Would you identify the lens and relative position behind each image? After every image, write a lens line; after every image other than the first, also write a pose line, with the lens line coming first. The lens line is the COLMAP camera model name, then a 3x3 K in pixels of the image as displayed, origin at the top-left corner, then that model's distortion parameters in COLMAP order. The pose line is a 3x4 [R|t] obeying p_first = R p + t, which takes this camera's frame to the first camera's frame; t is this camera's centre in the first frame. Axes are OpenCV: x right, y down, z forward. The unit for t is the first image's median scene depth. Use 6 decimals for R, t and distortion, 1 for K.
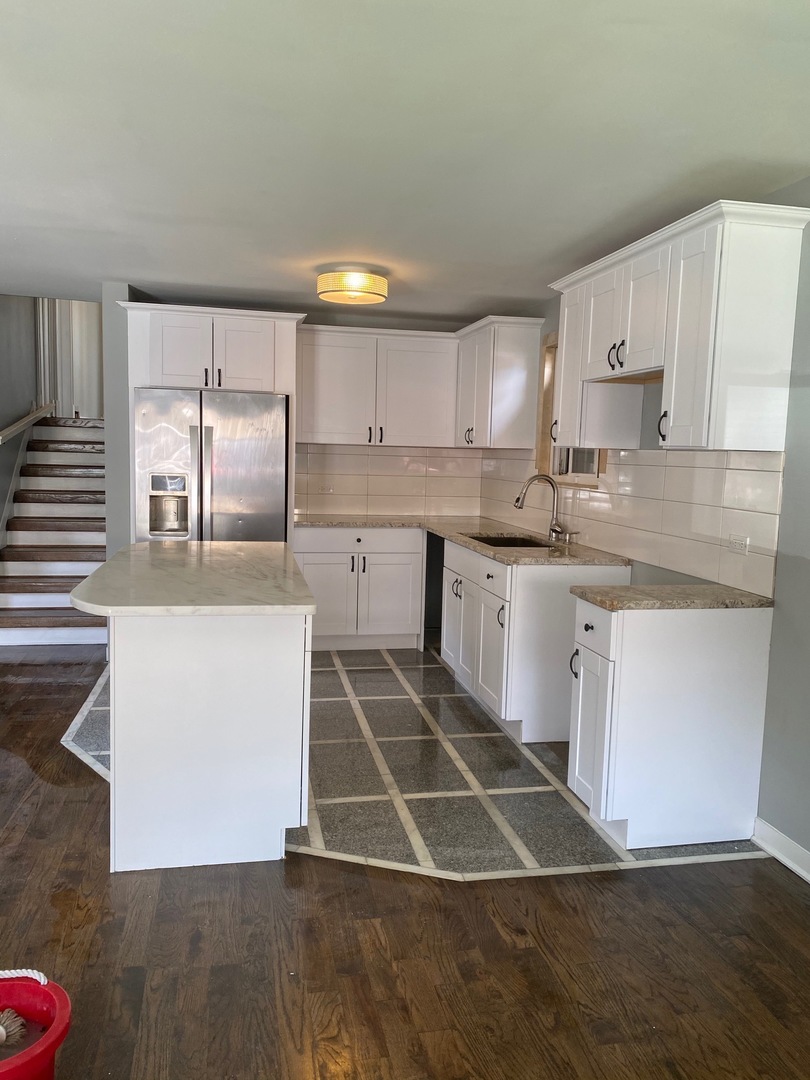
lens RADIAL K [[819.6, 0, 408.6], [0, 819.6, 537.5], [0, 0, 1]] dist [0.049391, -0.039830]
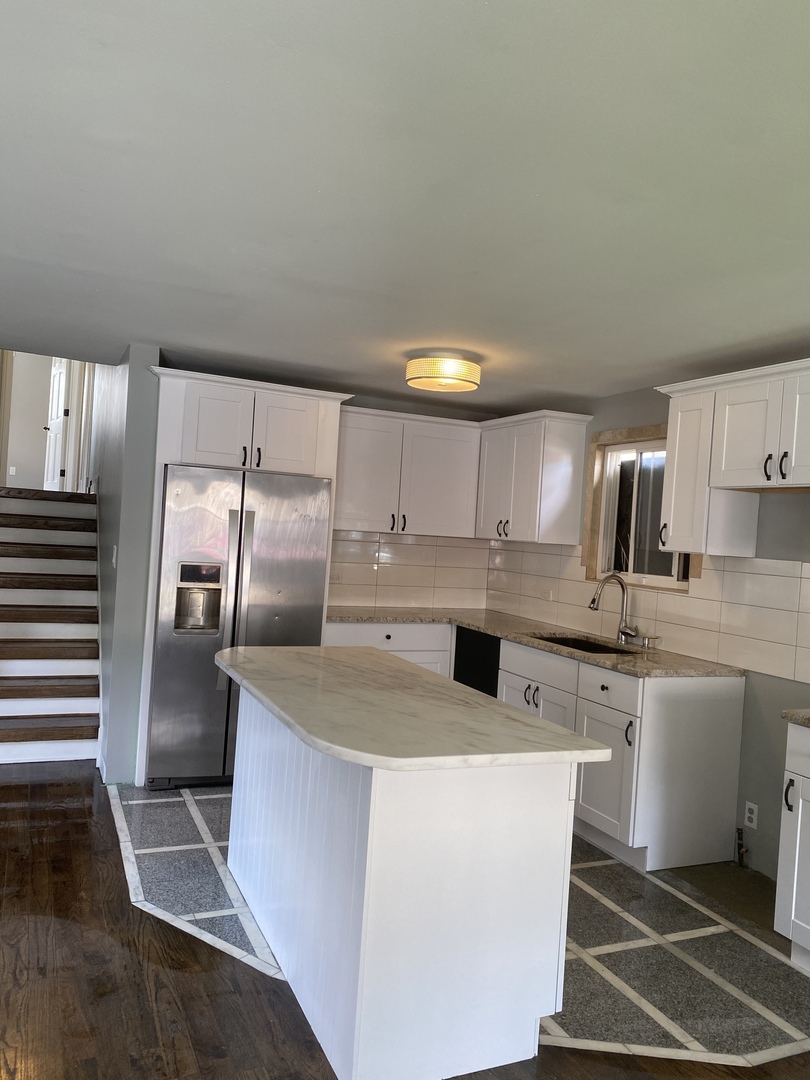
lens RADIAL K [[819.6, 0, 417.2], [0, 819.6, 538.3], [0, 0, 1]] dist [0.049391, -0.039830]
pose [[0.974660, 0.032278, 0.221350, -0.331188], [-0.012868, 0.995986, -0.088577, -0.037028], [-0.223321, 0.083484, 0.971163, 0.124443]]
